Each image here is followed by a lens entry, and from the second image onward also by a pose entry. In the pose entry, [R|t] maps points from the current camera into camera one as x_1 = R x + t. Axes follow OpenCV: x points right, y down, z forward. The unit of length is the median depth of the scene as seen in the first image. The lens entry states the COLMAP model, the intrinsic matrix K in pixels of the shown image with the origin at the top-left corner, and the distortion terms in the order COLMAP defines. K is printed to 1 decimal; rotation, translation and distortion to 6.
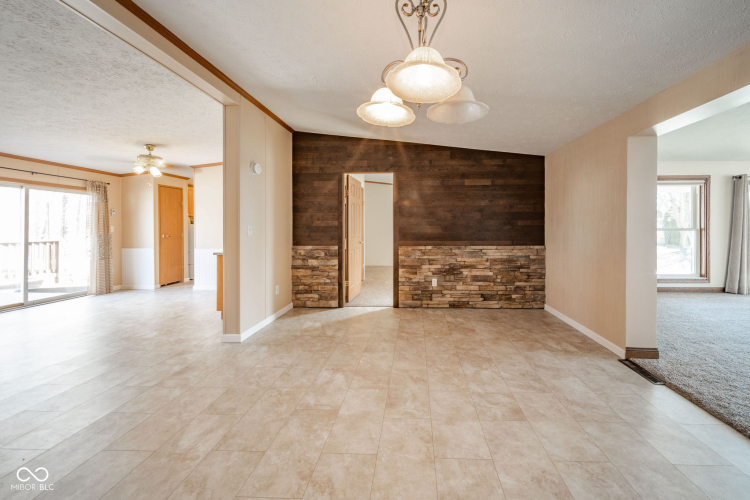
lens RADIAL K [[264.8, 0, 407.3], [0, 264.8, 232.1], [0, 0, 1]] dist [0.000942, -0.001271]
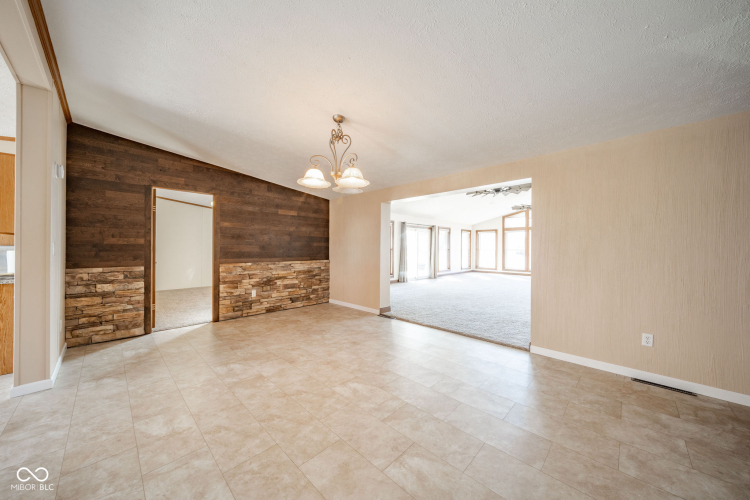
lens RADIAL K [[264.8, 0, 370.9], [0, 264.8, 245.8], [0, 0, 1]] dist [0.000942, -0.001271]
pose [[0.677303, 0.012536, 0.735597, -0.401982], [0.007509, 0.999685, -0.023951, 0.009917], [-0.735666, 0.021746, 0.676995, -0.174389]]
